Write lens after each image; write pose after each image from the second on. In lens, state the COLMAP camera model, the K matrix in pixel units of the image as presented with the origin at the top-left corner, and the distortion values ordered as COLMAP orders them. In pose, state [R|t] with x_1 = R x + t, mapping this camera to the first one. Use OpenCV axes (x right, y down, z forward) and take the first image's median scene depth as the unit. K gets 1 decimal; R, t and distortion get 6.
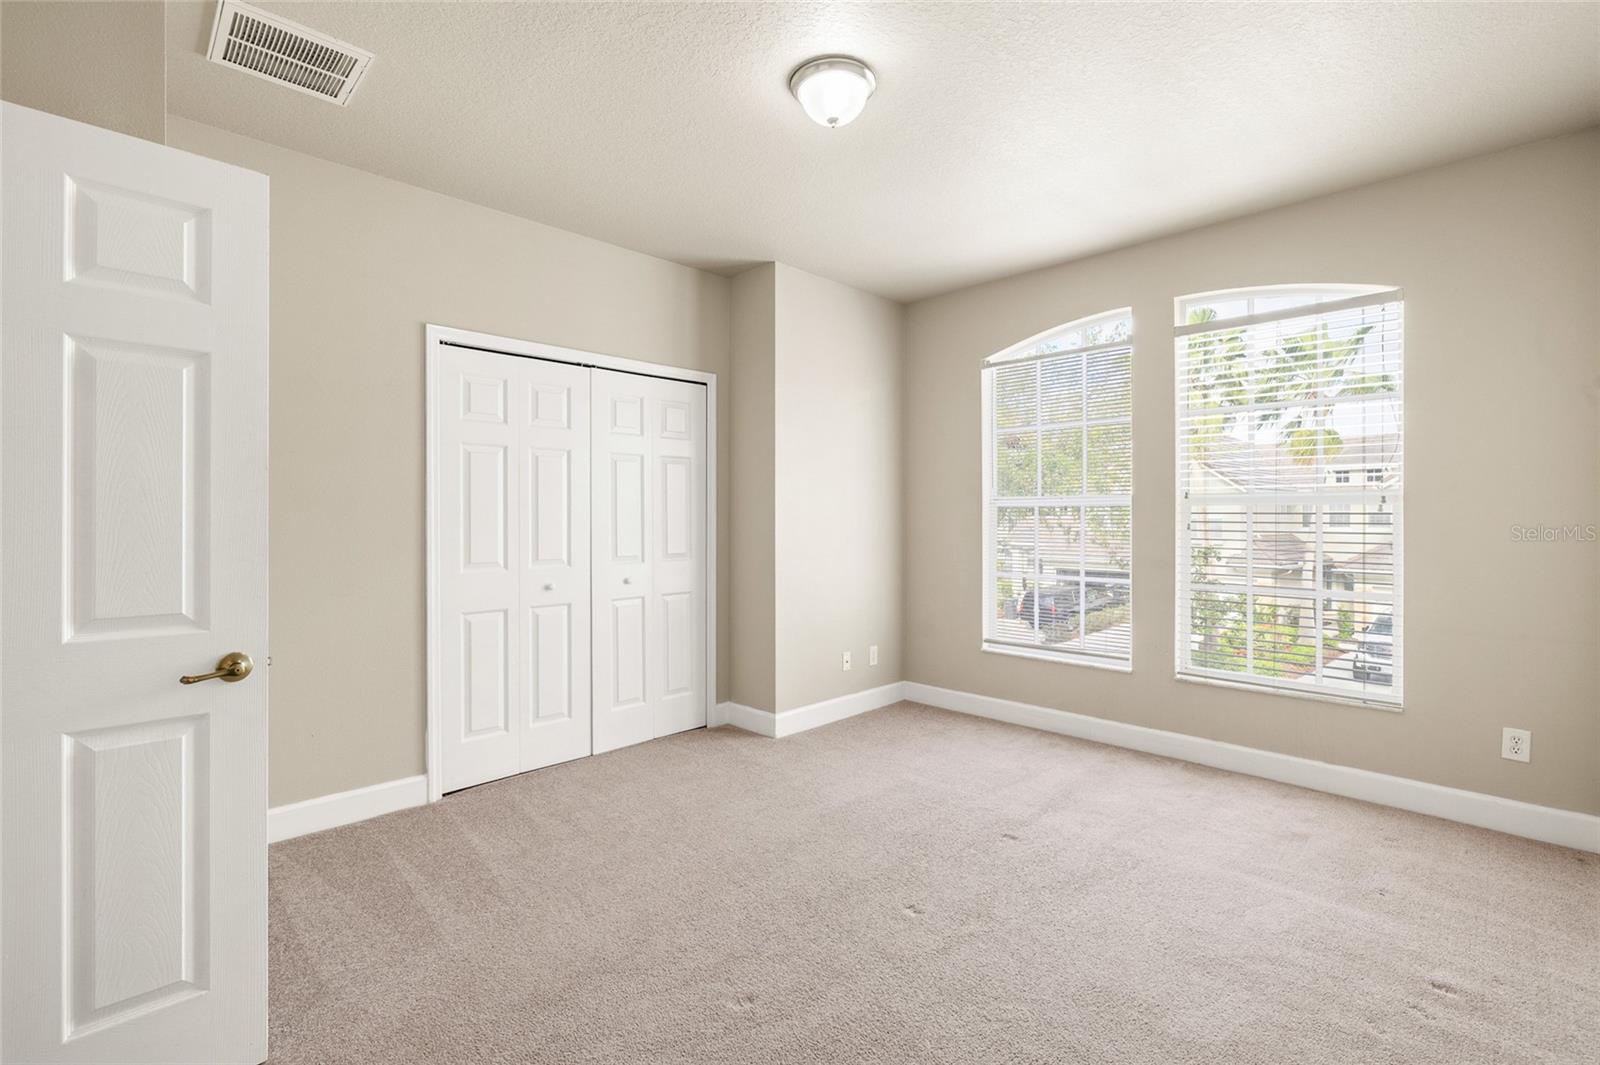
lens RADIAL K [[730.4, 0, 792.5], [0, 730.4, 527.5], [0, 0, 1]] dist [0.009163, 0.000441]
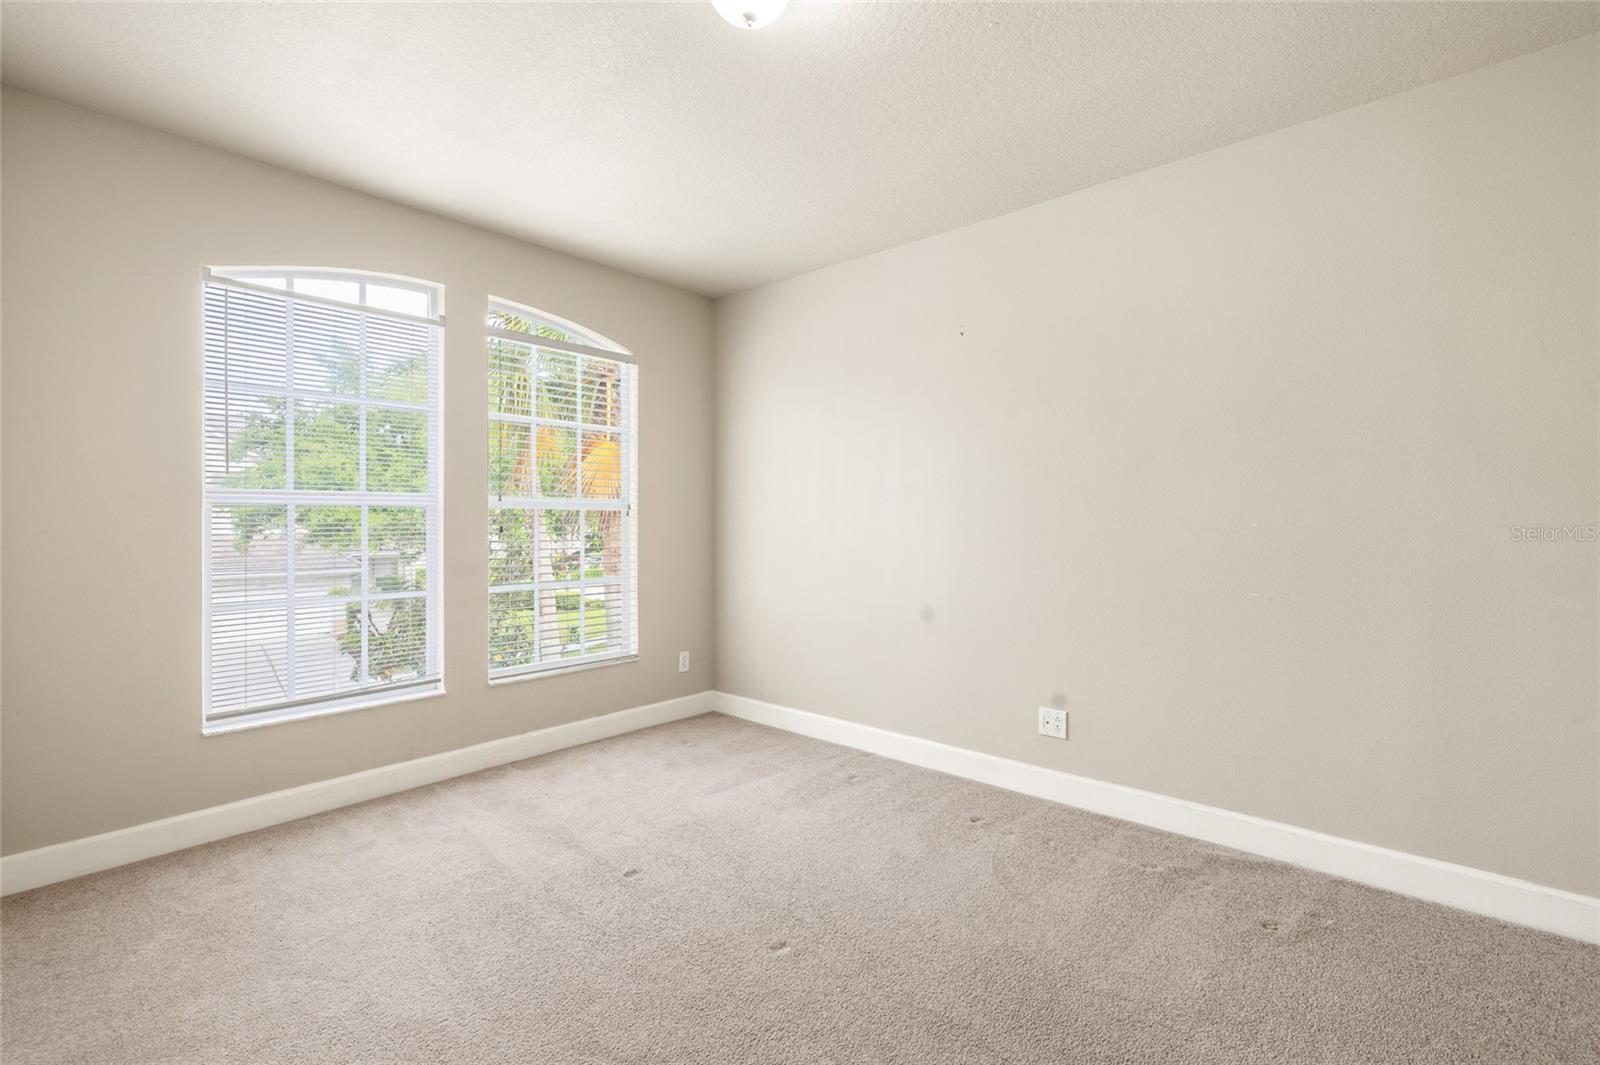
lens RADIAL K [[730.4, 0, 795.4], [0, 730.4, 523.4], [0, 0, 1]] dist [0.009163, 0.000441]
pose [[-0.067912, -0.003261, 0.997686, -0.525107], [0.015429, 0.999872, 0.004319, -0.008455], [-0.997572, 0.015686, -0.067853, 0.725695]]
